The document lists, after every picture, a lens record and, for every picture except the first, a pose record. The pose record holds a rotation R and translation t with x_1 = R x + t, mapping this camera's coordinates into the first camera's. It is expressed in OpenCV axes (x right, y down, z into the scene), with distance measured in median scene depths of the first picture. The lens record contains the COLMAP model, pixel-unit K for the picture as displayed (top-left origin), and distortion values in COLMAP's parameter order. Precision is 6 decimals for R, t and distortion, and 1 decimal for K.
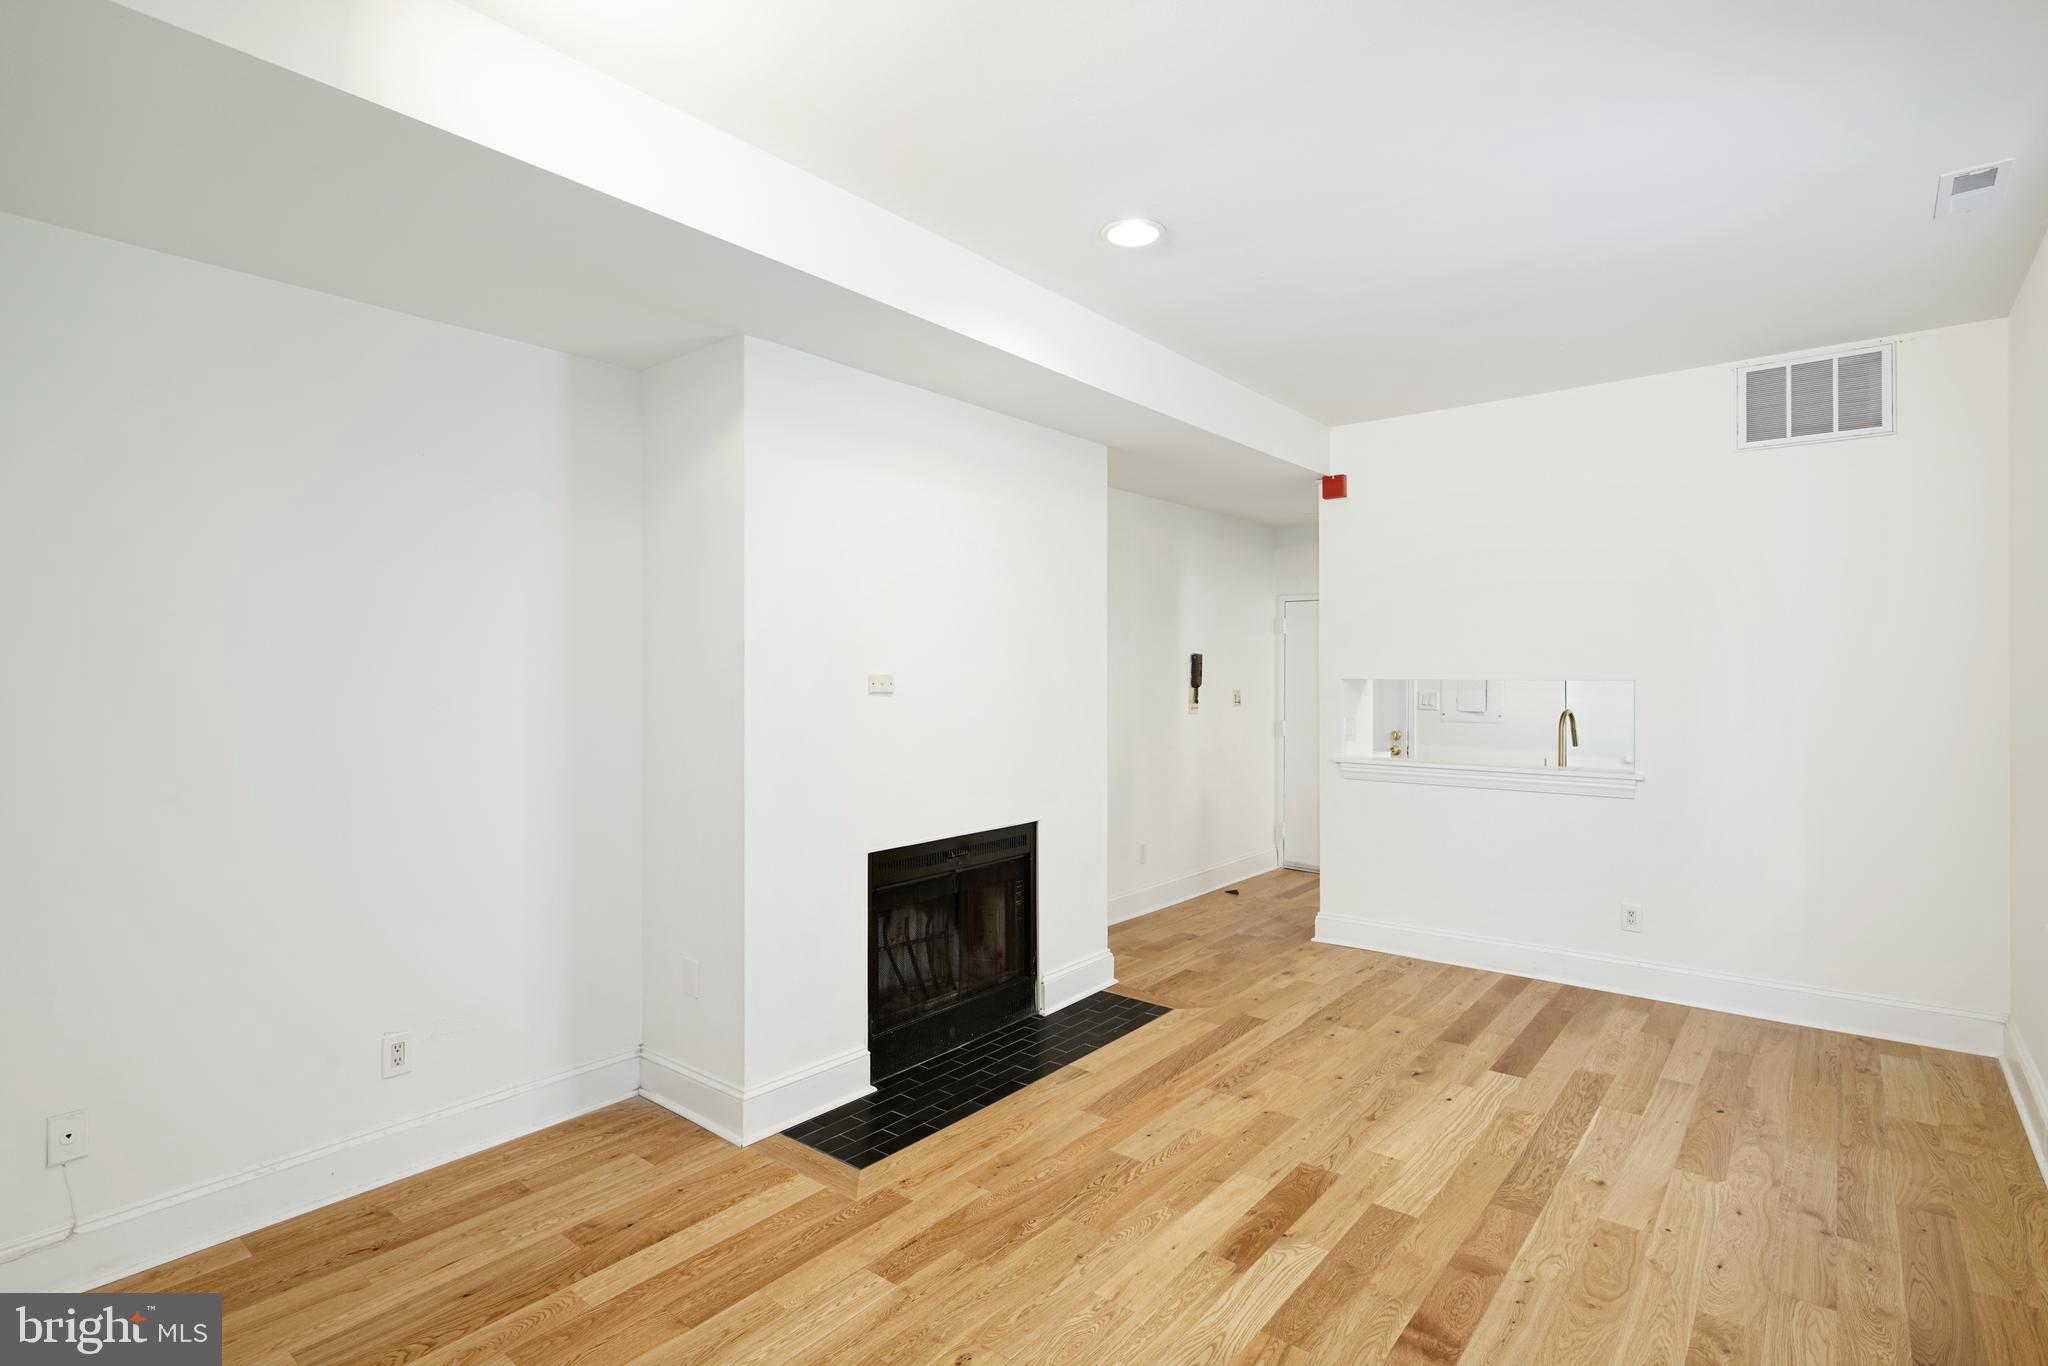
lens RADIAL K [[1005.4, 0, 1022.4], [0, 1005.4, 676.0], [0, 0, 1]] dist [-0.001652, 0.000027]
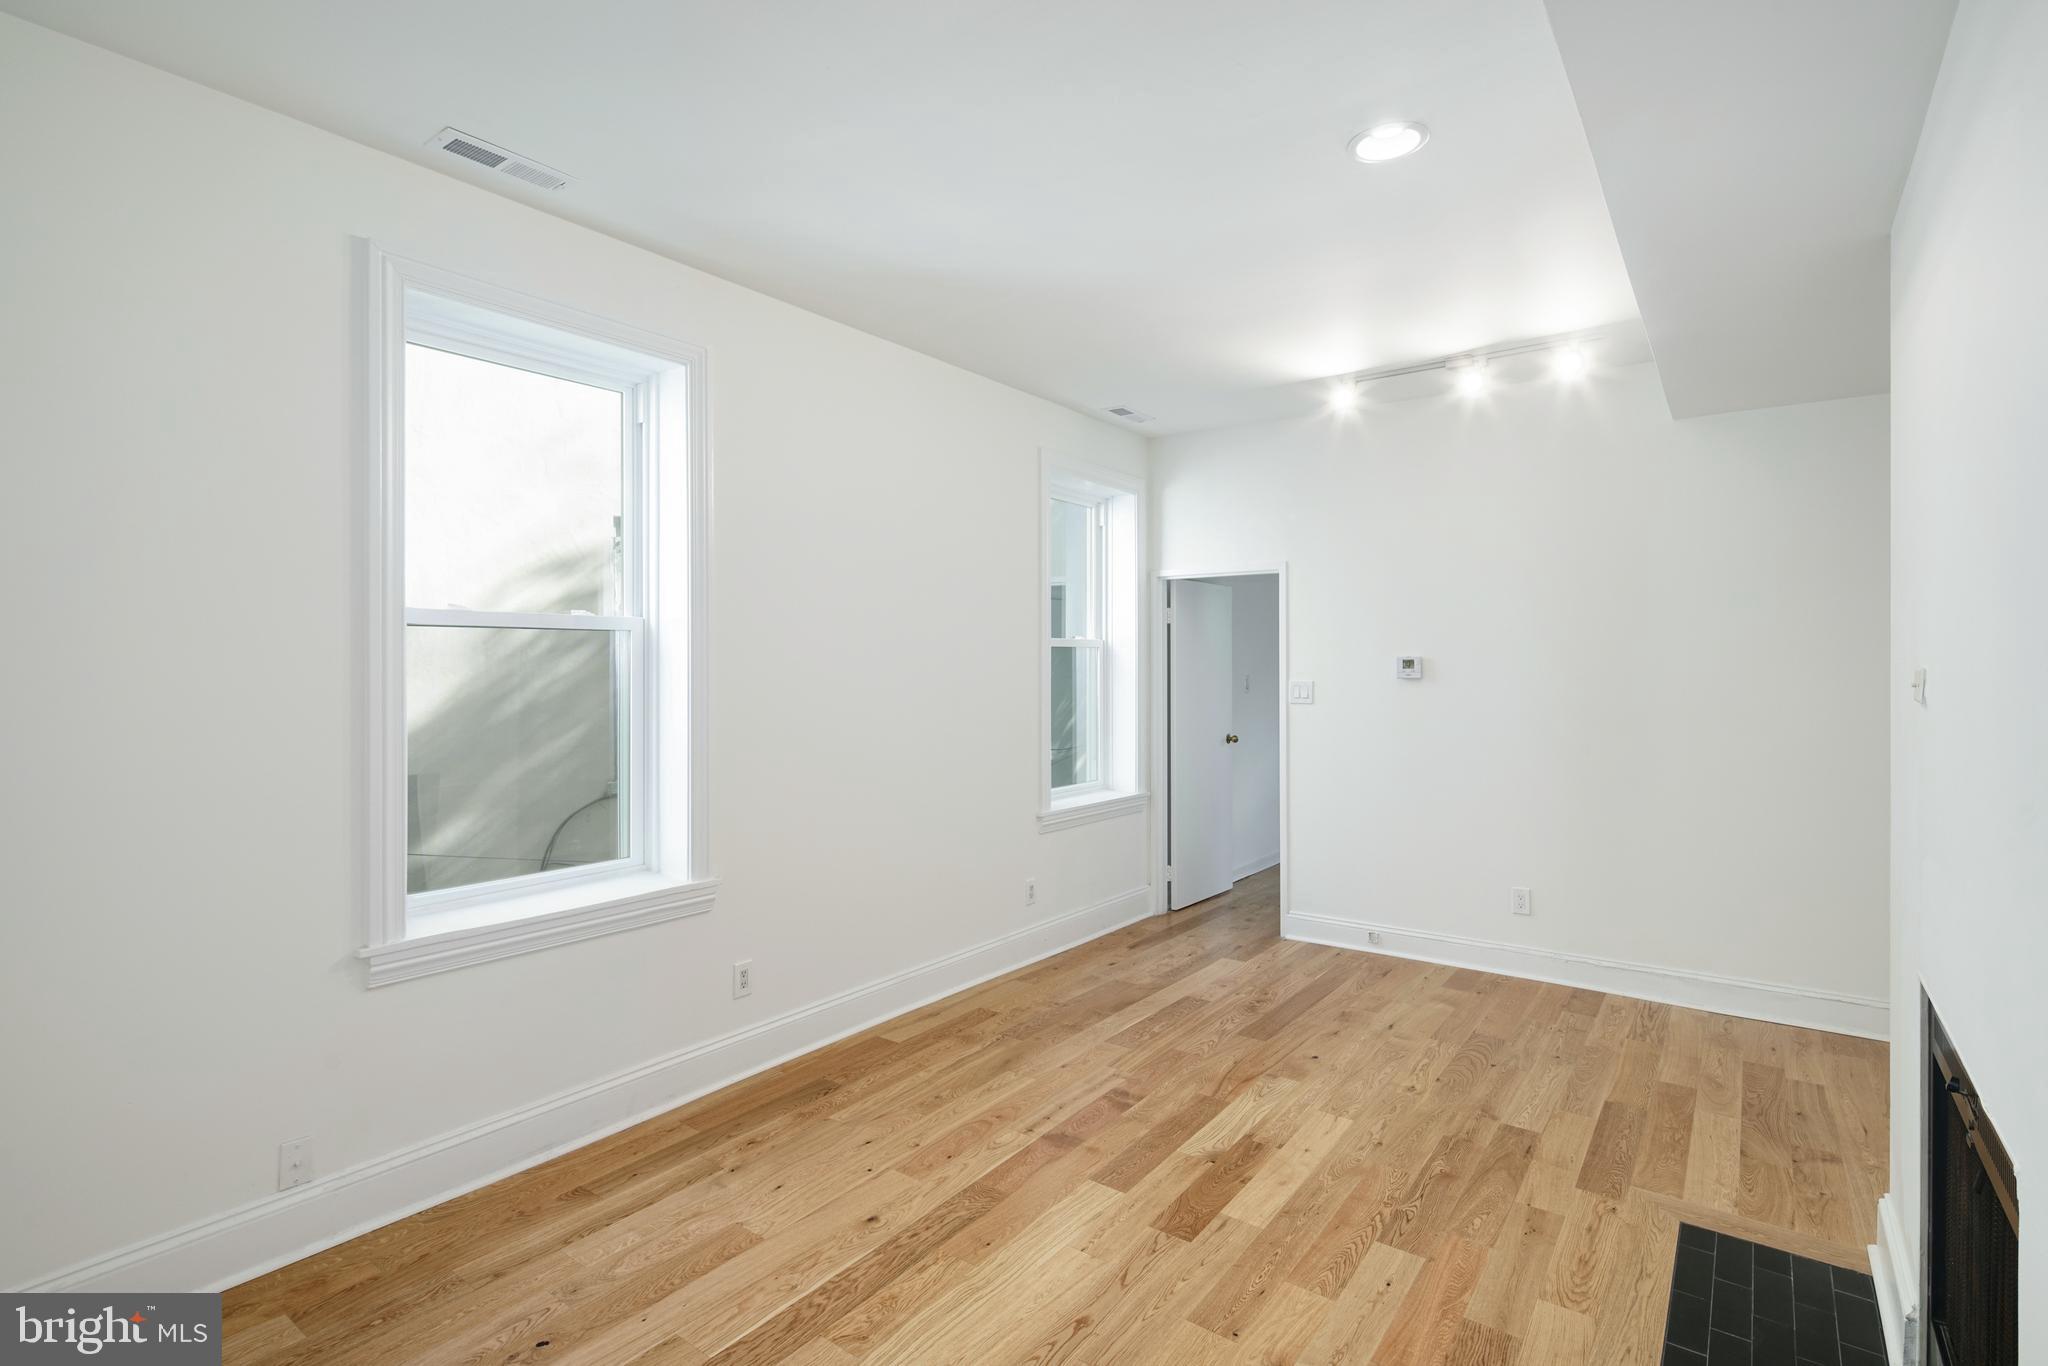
lens RADIAL K [[1005.4, 0, 1024.9], [0, 1005.4, 674.5], [0, 0, 1]] dist [-0.001652, 0.000027]
pose [[-0.998634, 0.003299, -0.052155, 0.519622], [0.002579, 0.999900, 0.013869, -0.008514], [0.052196, 0.013716, -0.998543, 2.071051]]
